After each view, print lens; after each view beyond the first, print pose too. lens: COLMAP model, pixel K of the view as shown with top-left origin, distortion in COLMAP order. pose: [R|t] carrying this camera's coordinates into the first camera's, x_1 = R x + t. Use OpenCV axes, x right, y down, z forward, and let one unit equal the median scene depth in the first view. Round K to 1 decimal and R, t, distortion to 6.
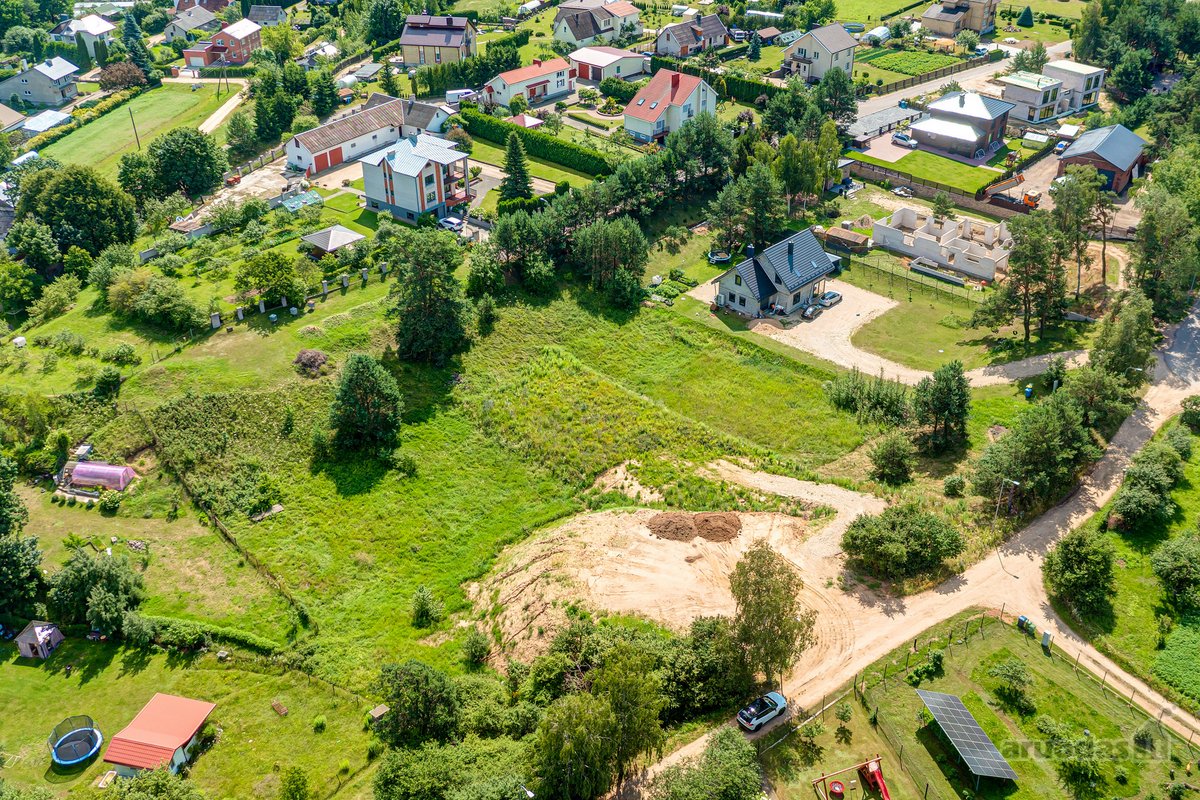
lens RADIAL K [[1111.2, 0, 600.0], [0, 1111.2, 400.0], [0, 0, 1]] dist [-0.005174, 0.012430]
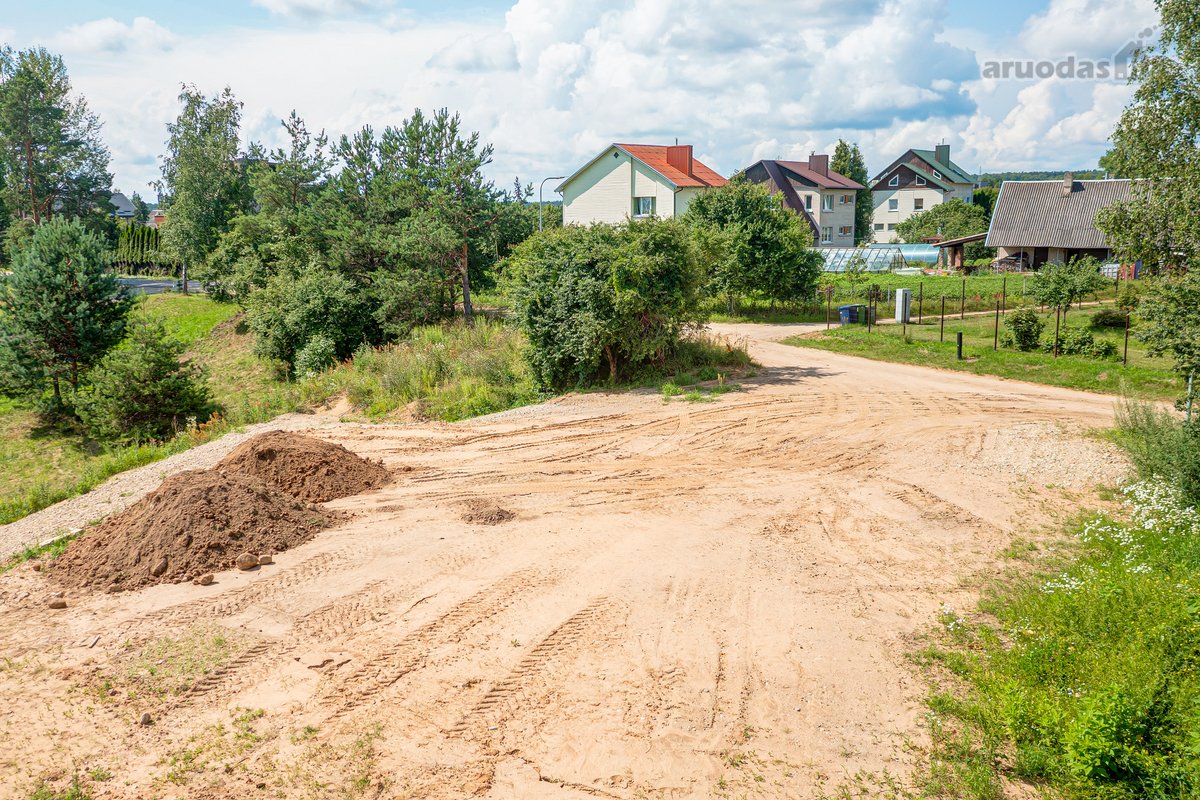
lens RADIAL K [[1134.3, 0, 514.8], [0, 1134.3, 396.3], [0, 0, 1]] dist [-0.006948, 0.007035]
pose [[0.148423, -0.148308, 0.977740, -0.081656], [0.526789, 0.848597, 0.048752, 0.083416], [-0.836937, 0.507826, 0.204079, 0.667647]]
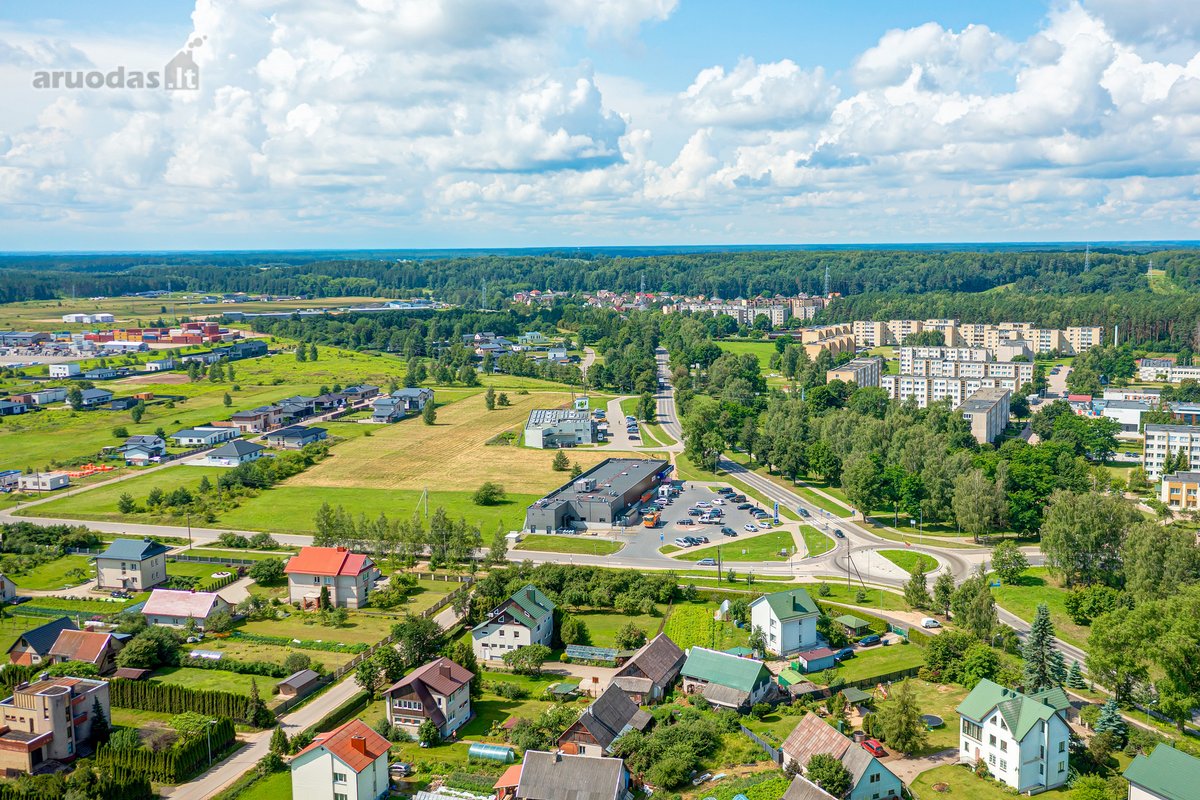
lens RADIAL K [[1142.2, 0, 659.0], [0, 1142.2, 401.8], [0, 0, 1]] dist [-0.004722, 0.007876]
pose [[-0.230630, -0.119467, 0.965680, -0.513173], [0.526455, 0.819313, 0.227091, -0.286105], [-0.818324, 0.560761, -0.126064, 0.392169]]
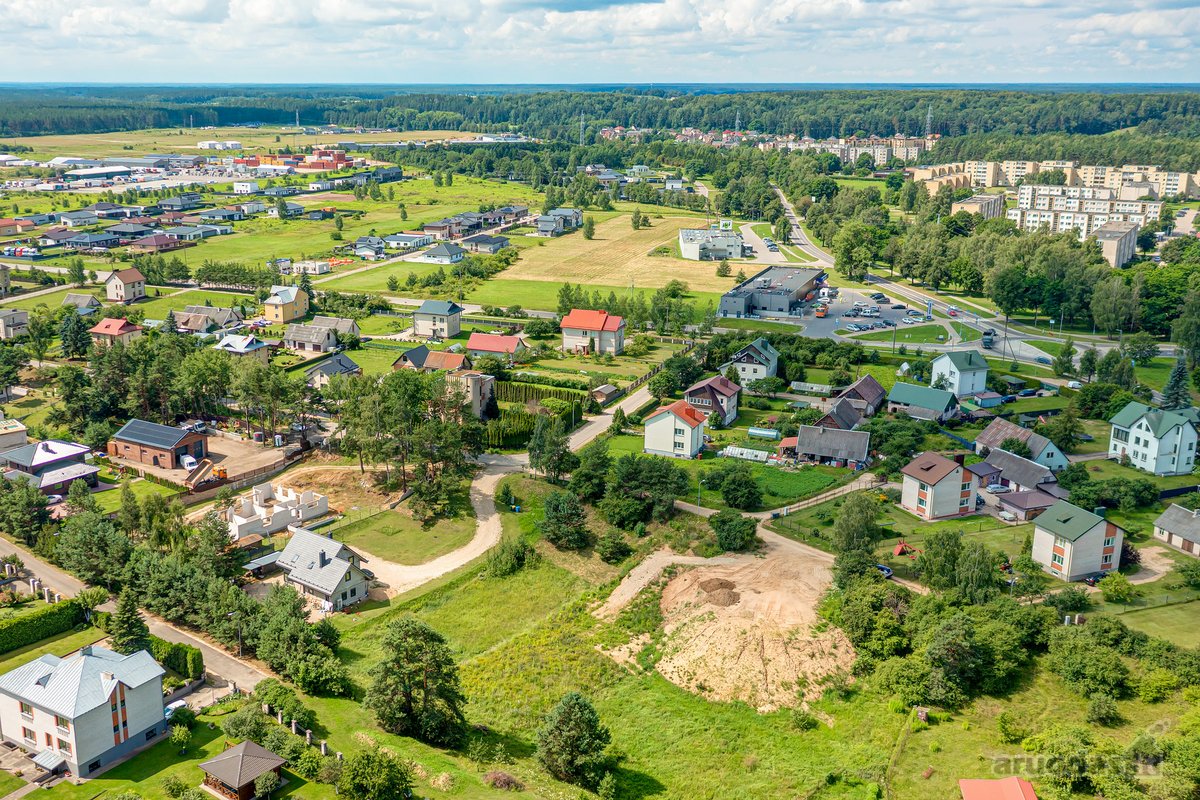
lens RADIAL K [[1161.2, 0, 486.3], [0, 1161.2, 385.8], [0, 0, 1]] dist [-0.004077, 0.007470]
pose [[-0.039331, -0.242319, 0.969399, -1.022332], [0.530849, 0.816852, 0.225725, -0.481296], [-0.846553, 0.523482, 0.096507, 0.717410]]
